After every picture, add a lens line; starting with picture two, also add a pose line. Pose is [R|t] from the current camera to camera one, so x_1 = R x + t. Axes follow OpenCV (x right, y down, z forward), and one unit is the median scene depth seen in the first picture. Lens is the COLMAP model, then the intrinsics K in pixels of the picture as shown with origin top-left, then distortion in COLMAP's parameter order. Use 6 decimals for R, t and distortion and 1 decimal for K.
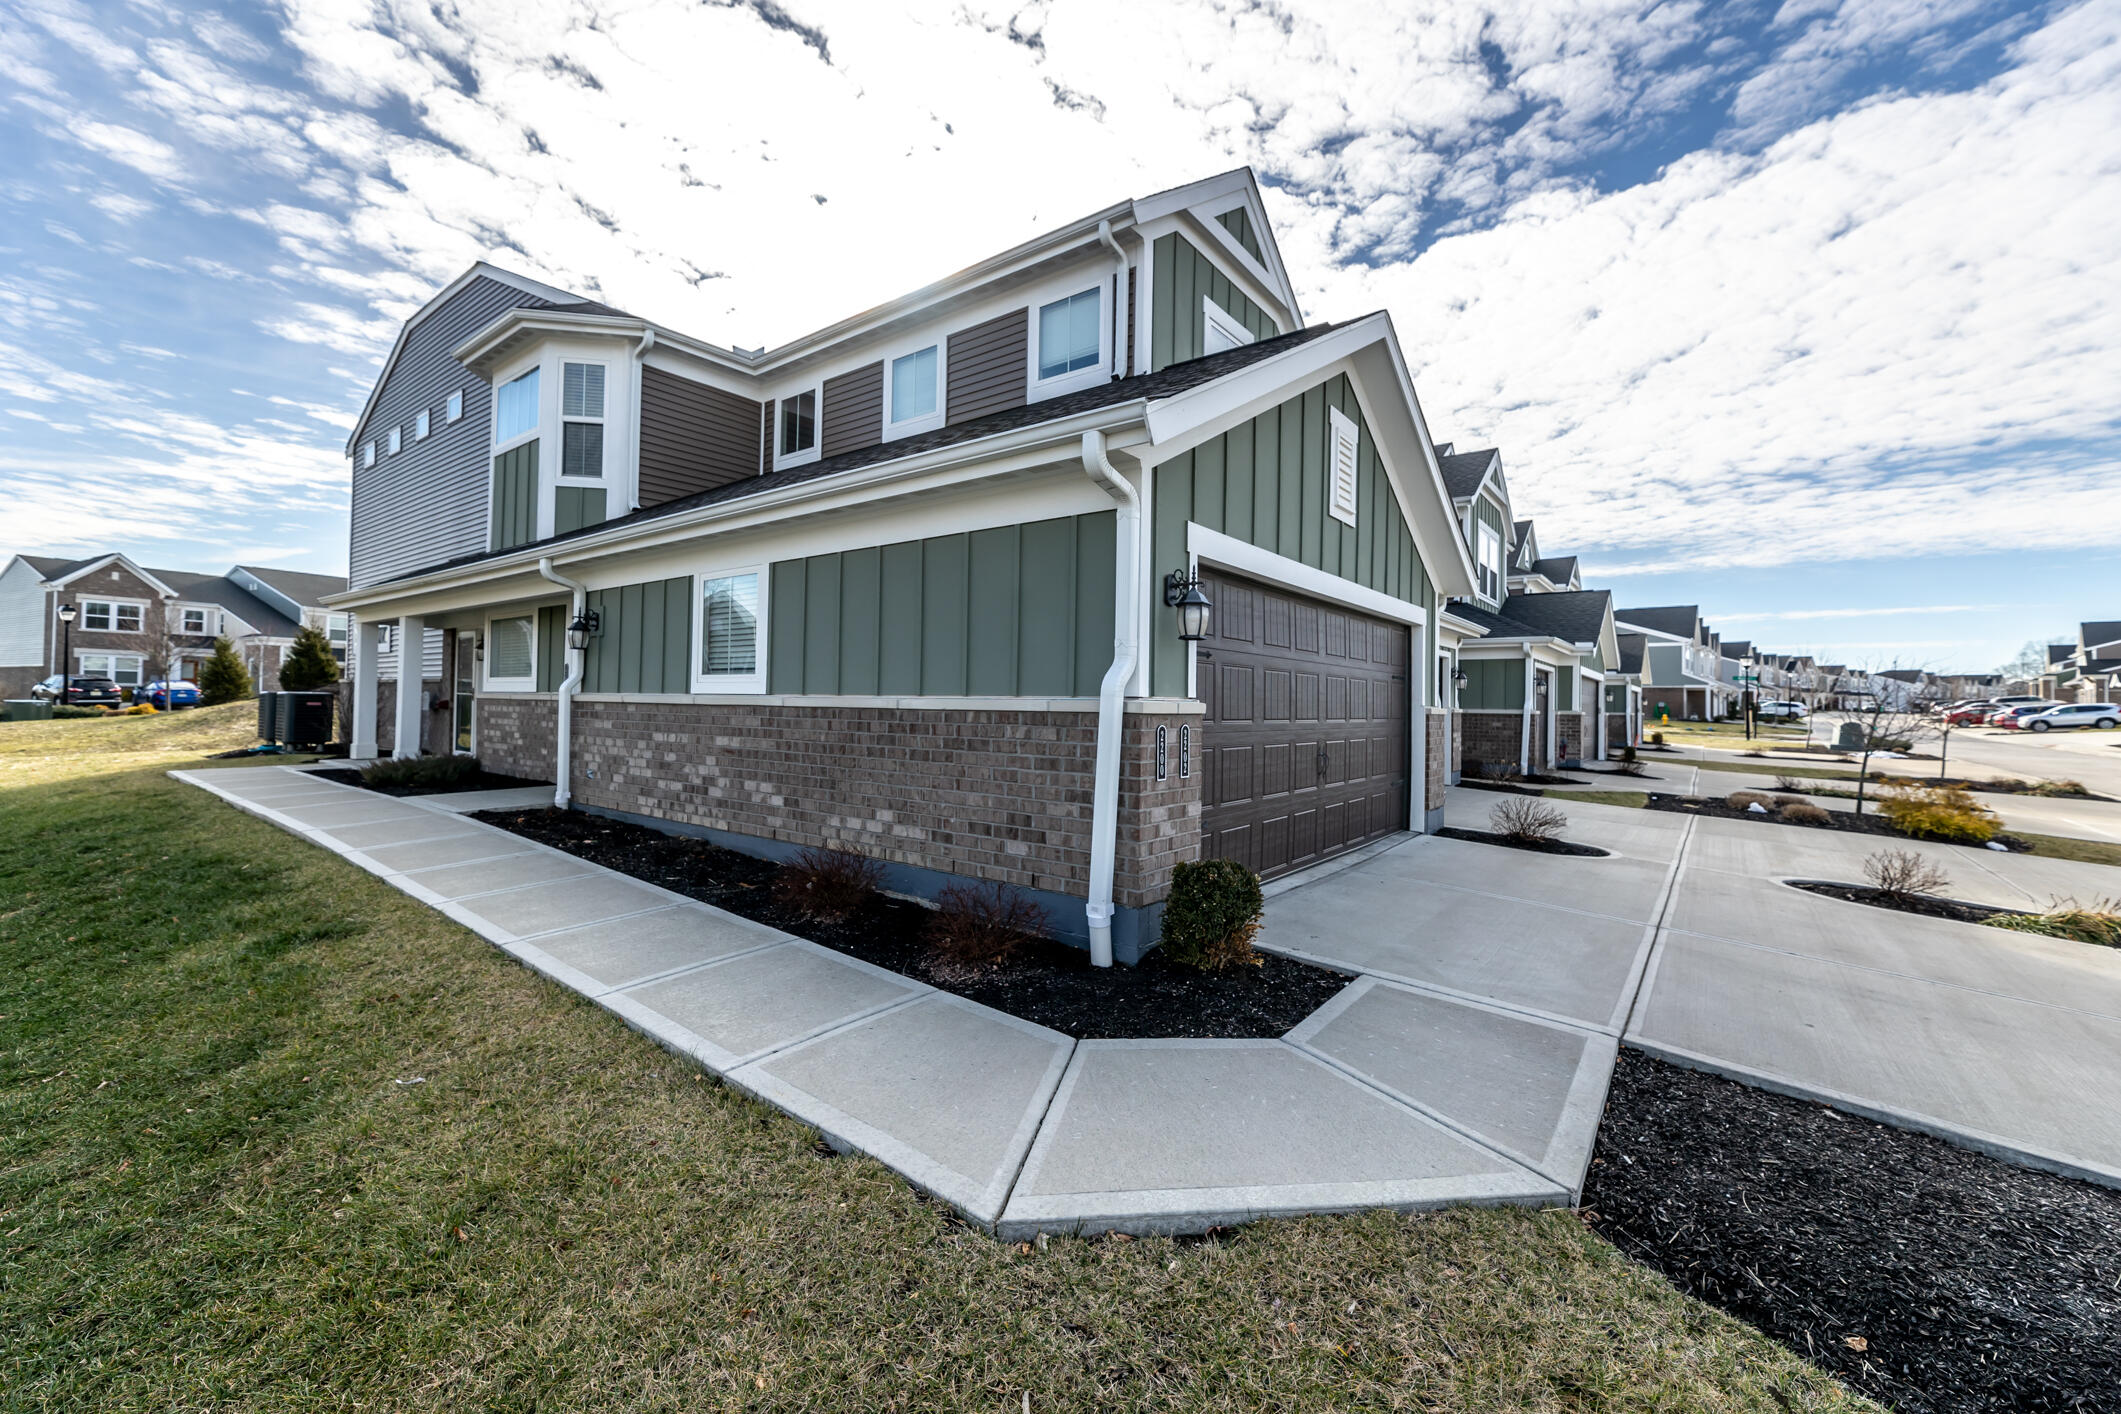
lens RADIAL K [[846.5, 0, 1061.6], [0, 846.5, 699.3], [0, 0, 1]] dist [0.000633, -0.000101]
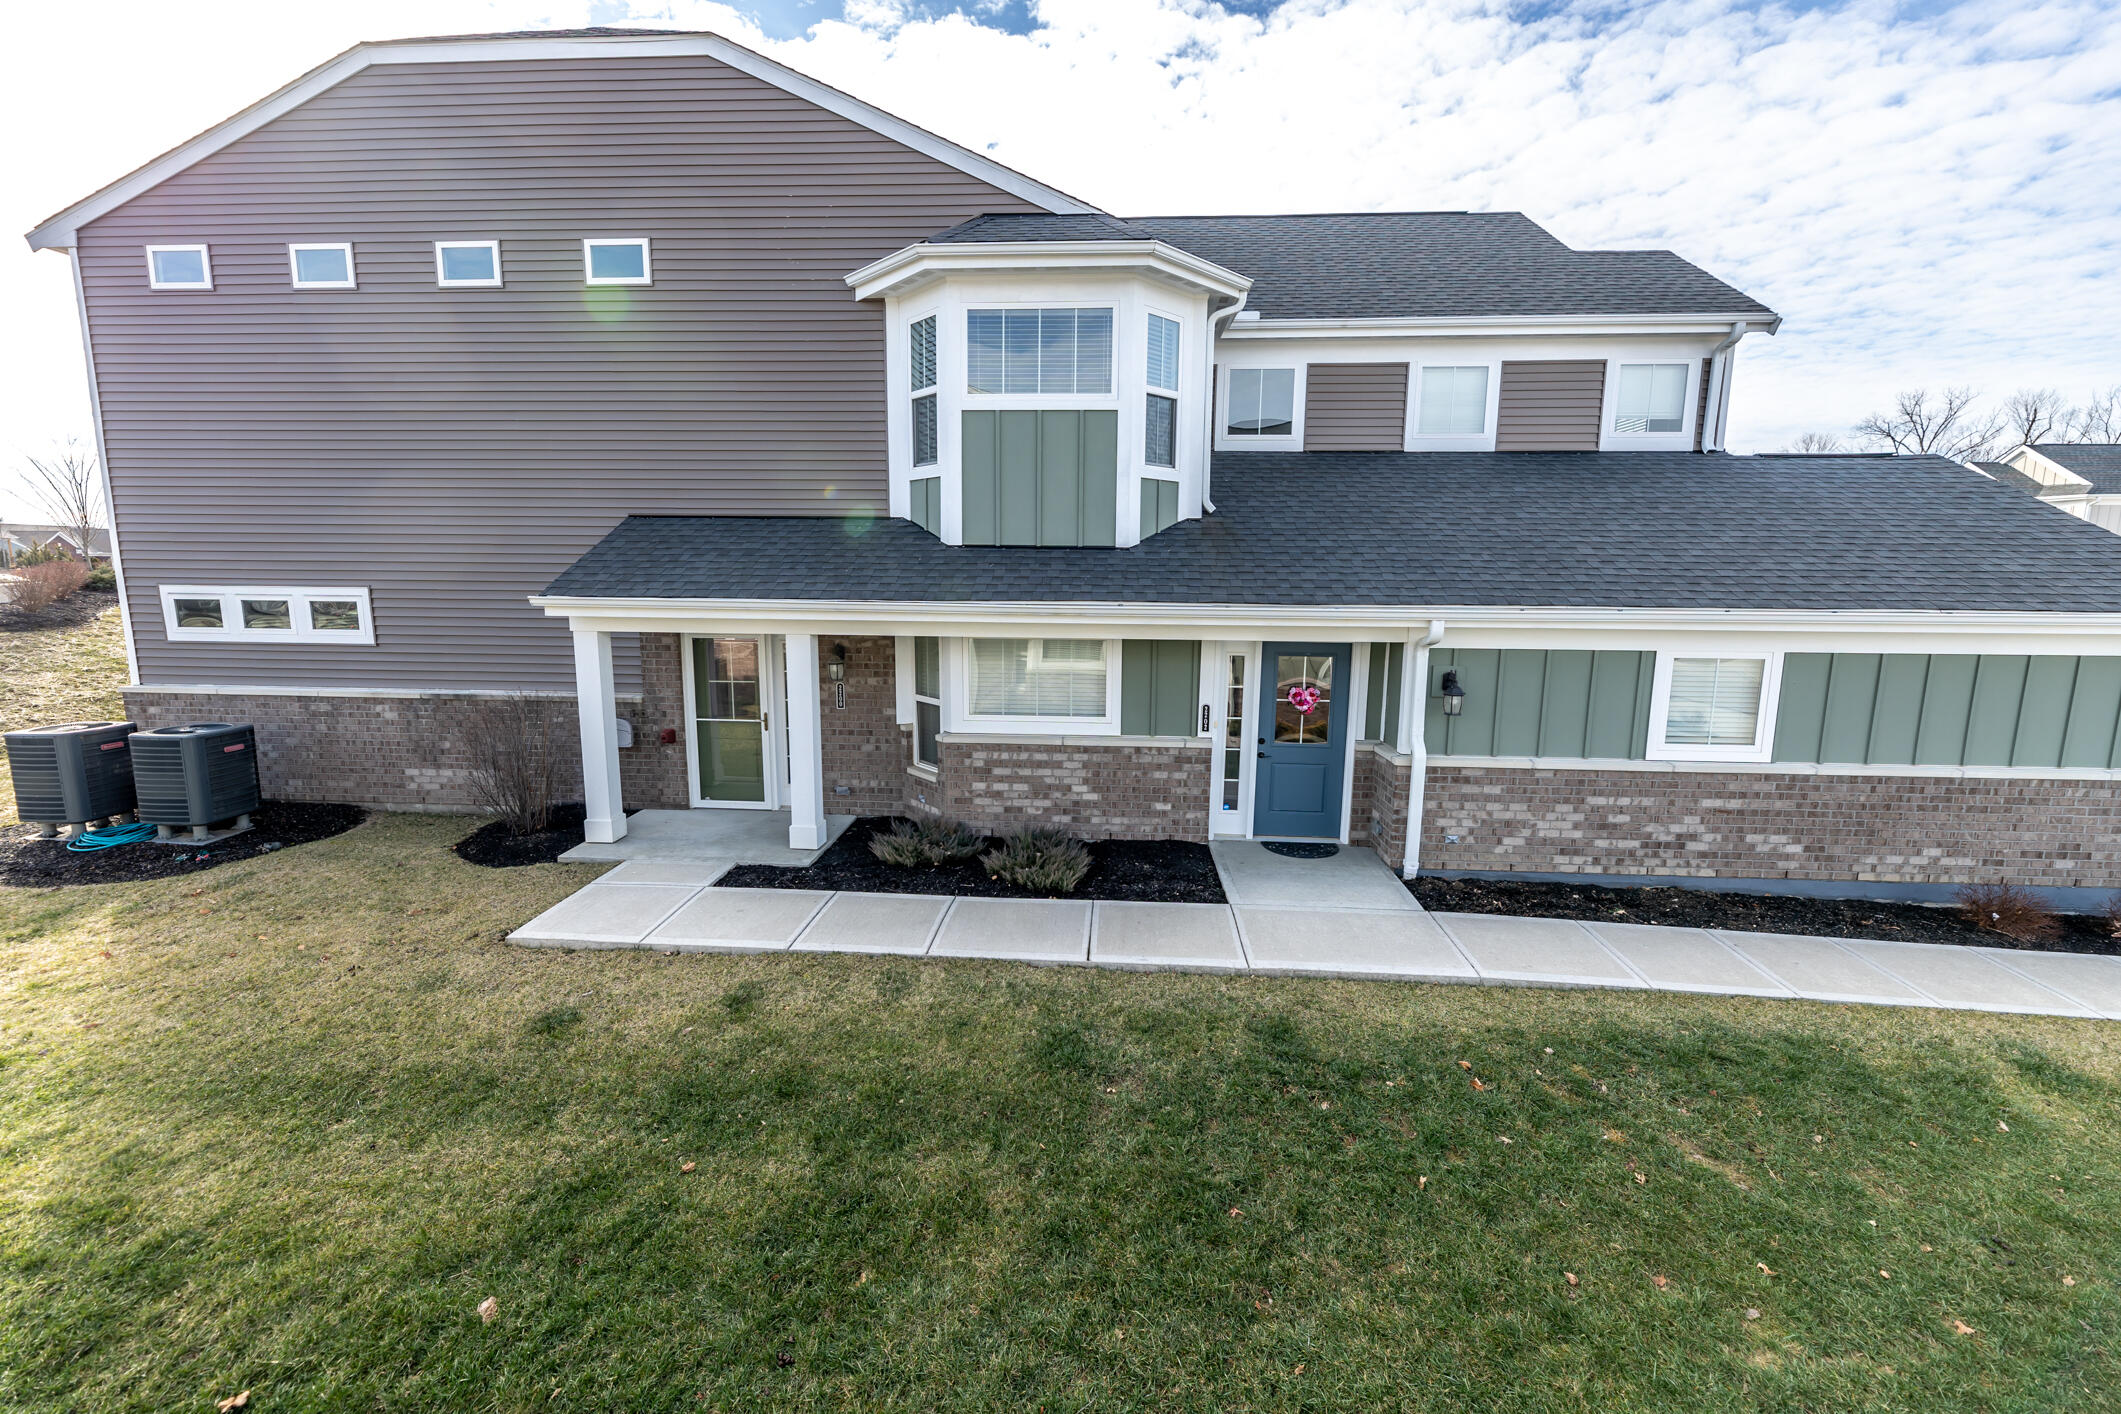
lens RADIAL K [[846.5, 0, 1049.7], [0, 846.5, 701.5], [0, 0, 1]] dist [0.000633, -0.000101]
pose [[0.827107, -0.096469, 0.553704, -1.888712], [0.001543, 0.985546, 0.169401, -0.301864], [-0.562042, -0.139258, 0.815301, 0.627168]]
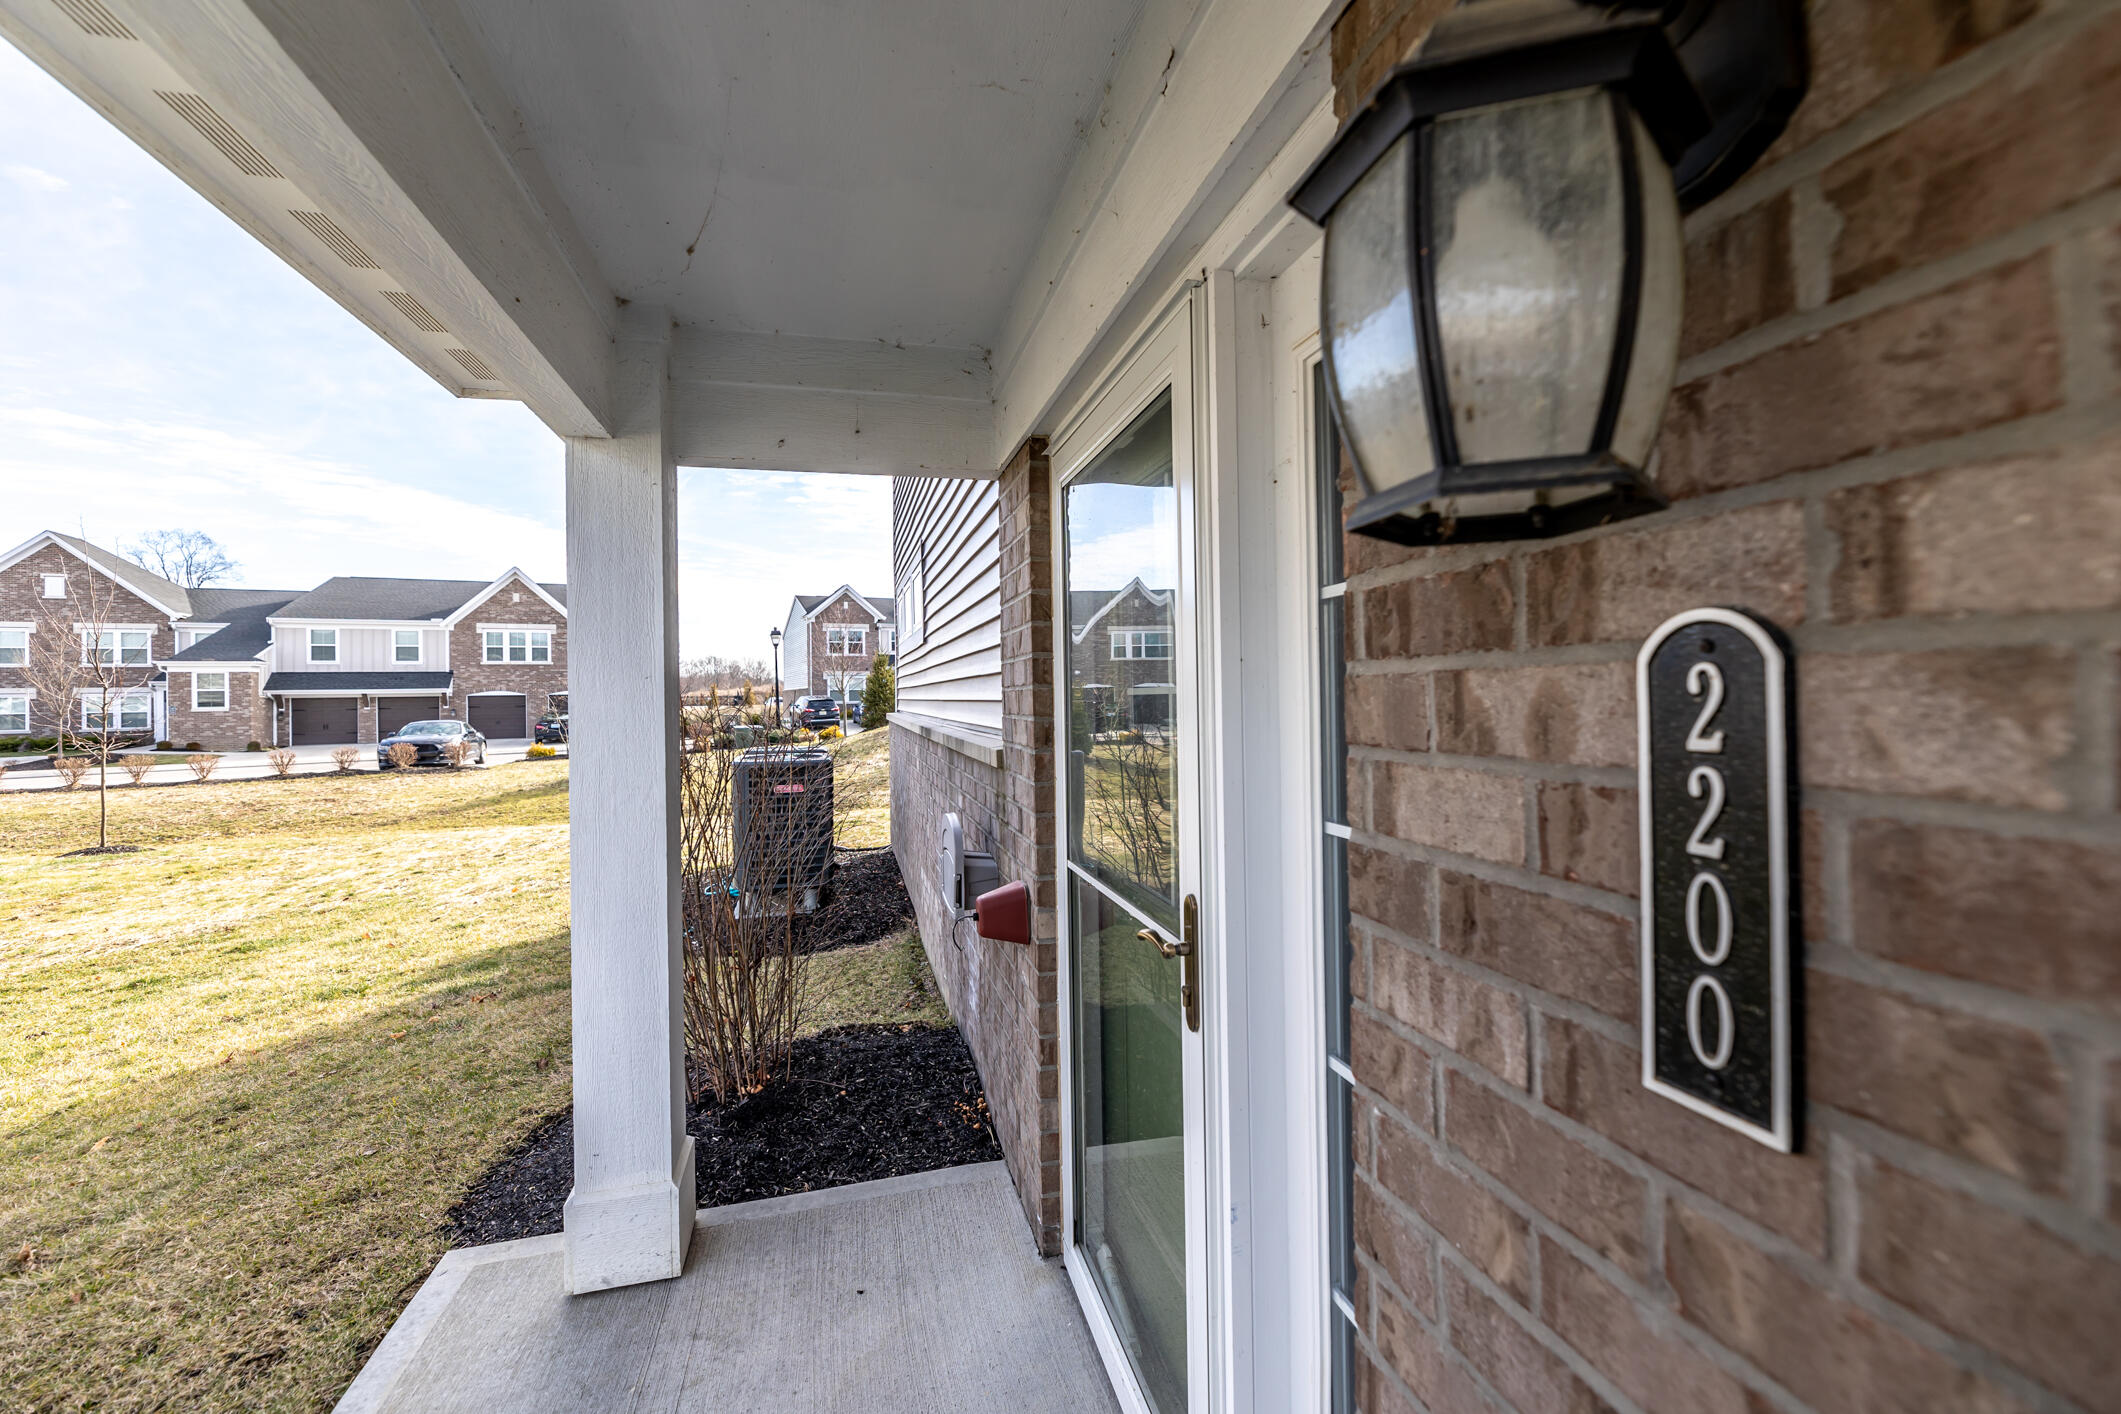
lens RADIAL K [[884.3, 0, 1063.3], [0, 884.3, 696.2], [0, 0, 1]] dist [0.000940, 0.000062]
pose [[0.791117, -0.026435, -0.611093, -1.367959], [0.029007, 0.999563, -0.005687, -0.077952], [0.610976, -0.013227, 0.791539, 1.941373]]
